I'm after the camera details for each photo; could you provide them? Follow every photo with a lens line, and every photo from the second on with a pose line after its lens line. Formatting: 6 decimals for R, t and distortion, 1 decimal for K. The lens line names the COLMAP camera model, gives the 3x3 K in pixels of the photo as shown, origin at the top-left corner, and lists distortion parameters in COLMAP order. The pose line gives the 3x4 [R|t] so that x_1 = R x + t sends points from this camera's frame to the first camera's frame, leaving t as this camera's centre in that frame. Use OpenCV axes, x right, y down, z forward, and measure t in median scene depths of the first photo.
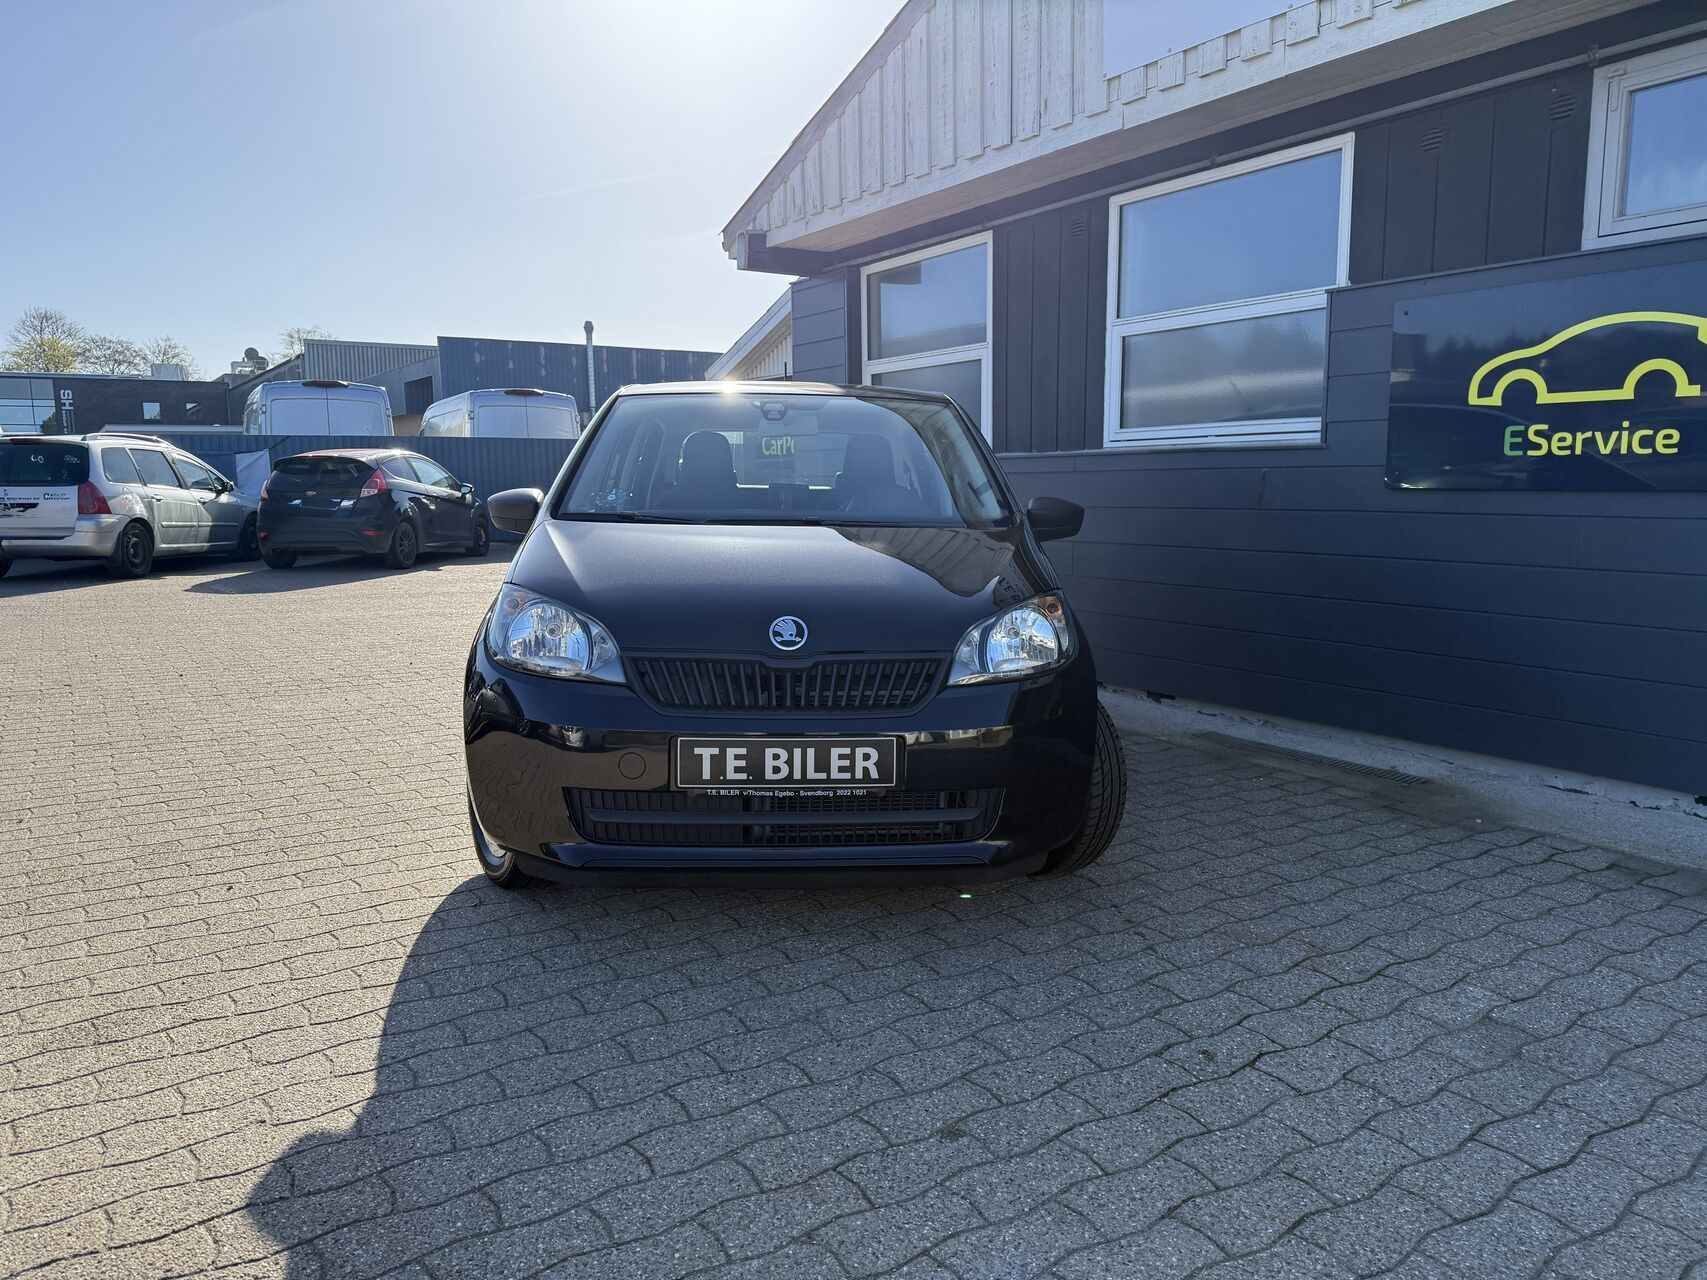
lens RADIAL K [[1223.9, 0, 853.5], [0, 1223.9, 640.0], [0, 0, 1]] dist [0.010916, -0.002992]
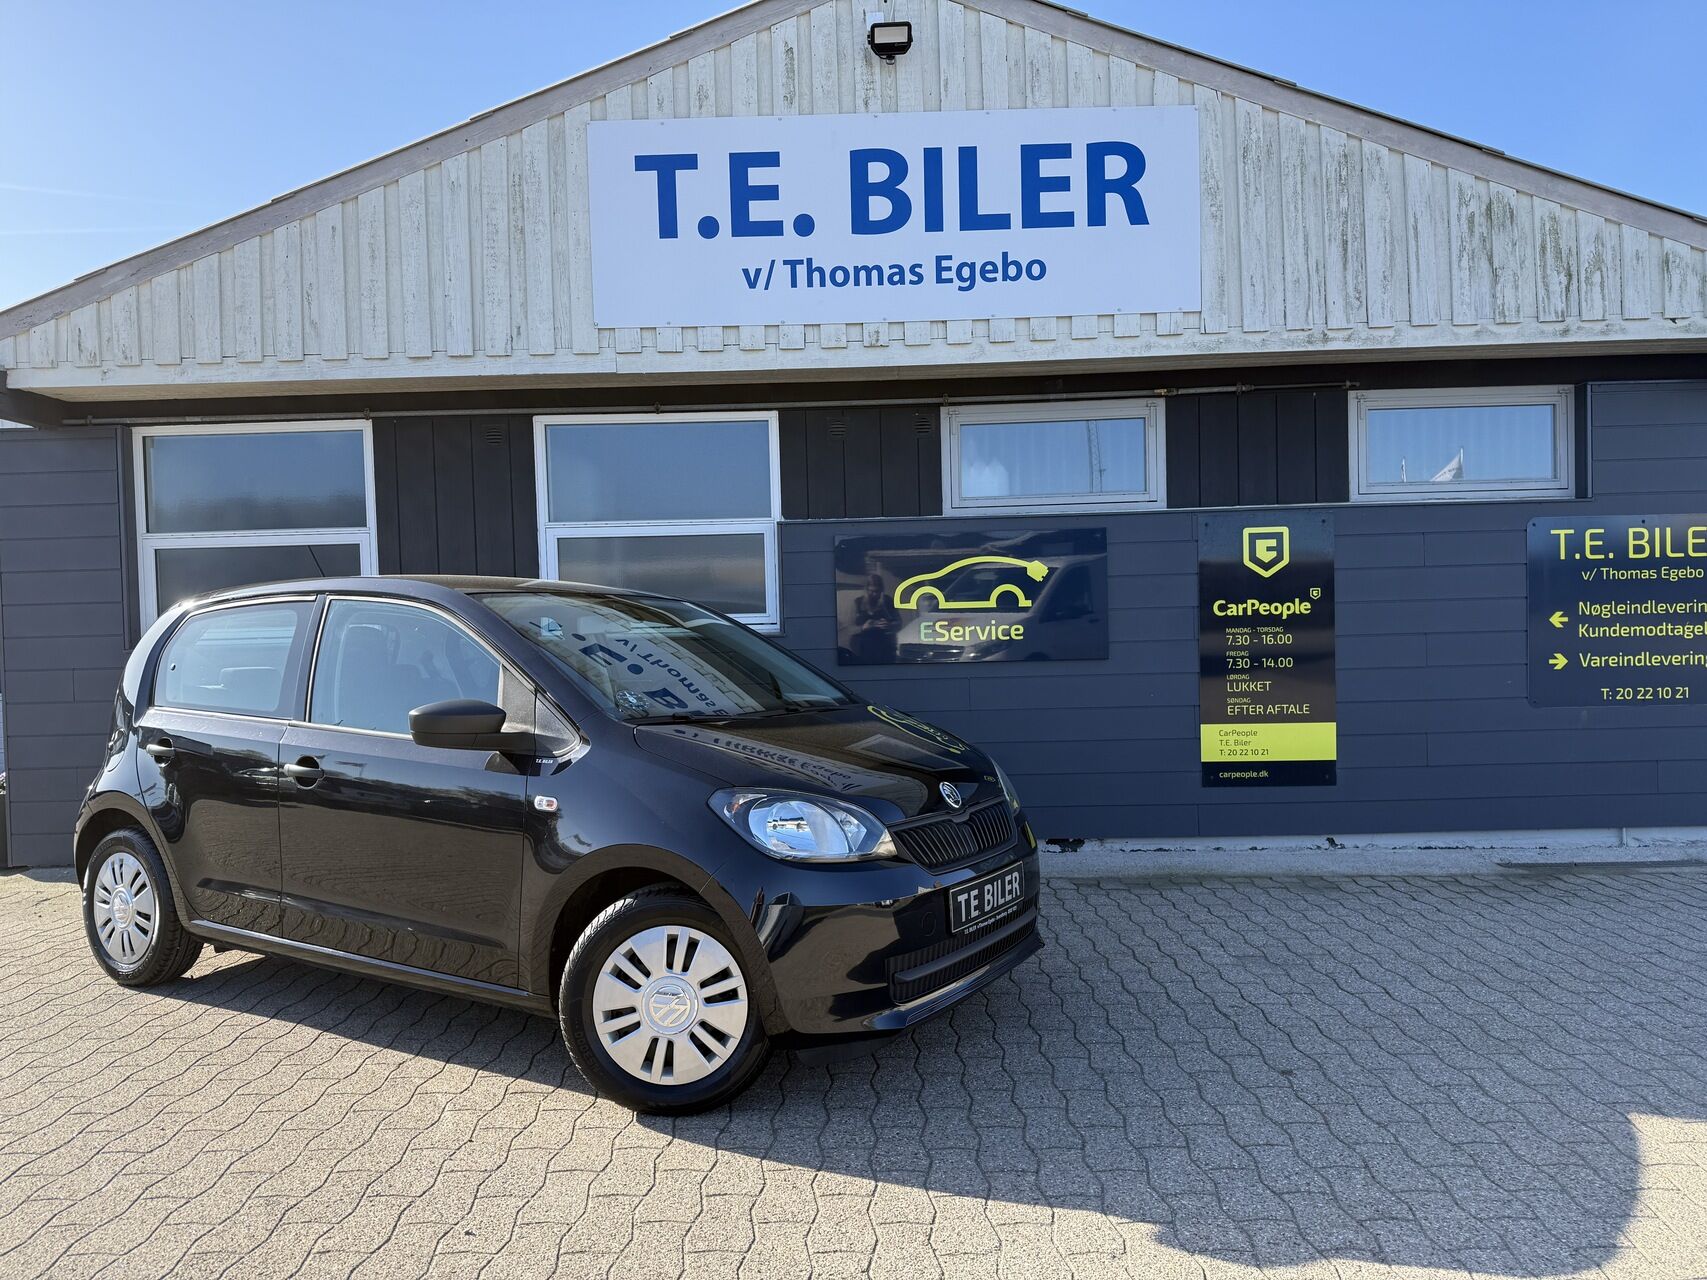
lens RADIAL K [[1221.1, 0, 852.2], [0, 1221.1, 630.7], [0, 0, 1]] dist [0.015062, -0.014403]
pose [[0.545271, -0.007230, 0.838229, -0.849089], [0.129845, 0.988622, -0.075938, -0.066572], [-0.828142, 0.150247, 0.540006, 0.278637]]
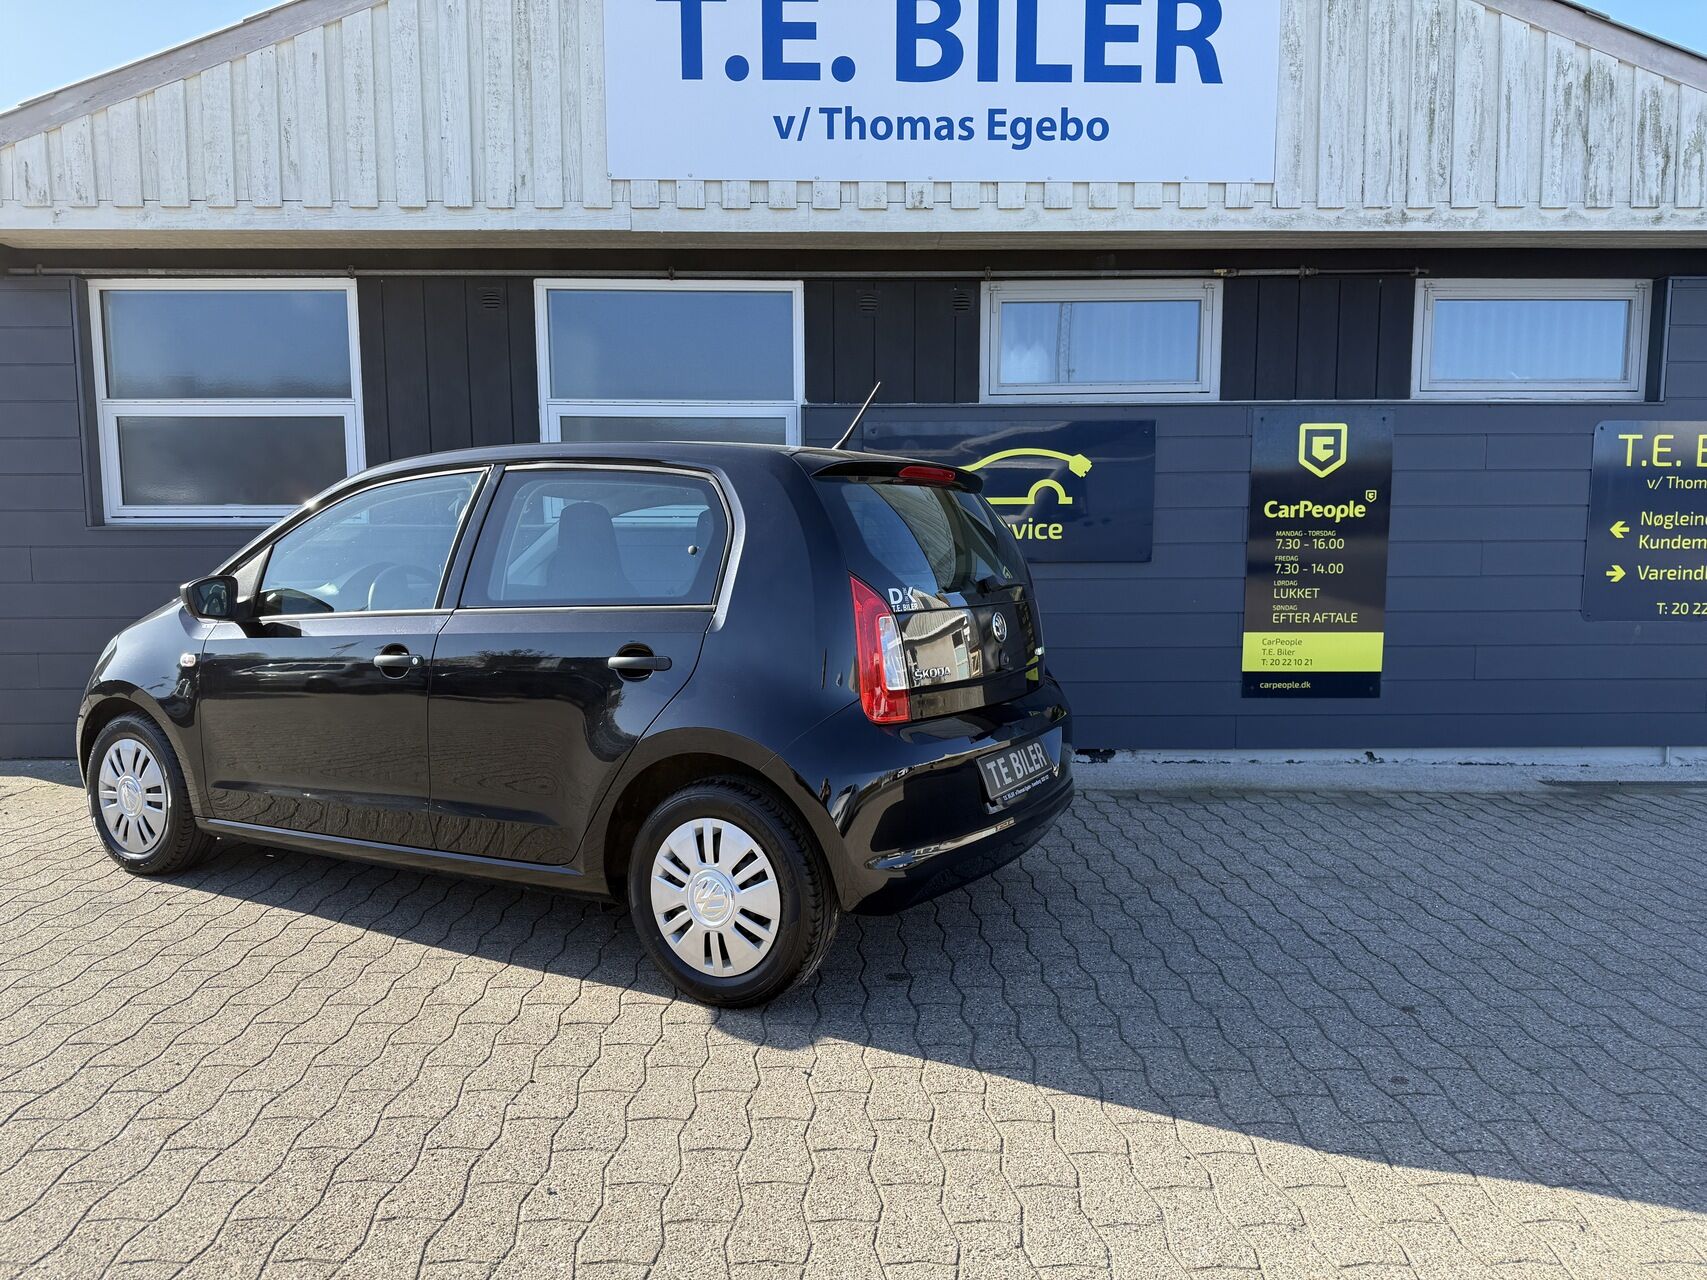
lens RADIAL K [[1223.4, 0, 846.9], [0, 1223.4, 635.8], [0, 0, 1]] dist [0.007568, -0.008531]
pose [[0.517621, -0.067785, 0.852920, -0.813393], [0.109586, 0.993899, 0.012484, -0.076137], [-0.848563, 0.087006, 0.521892, 0.411506]]
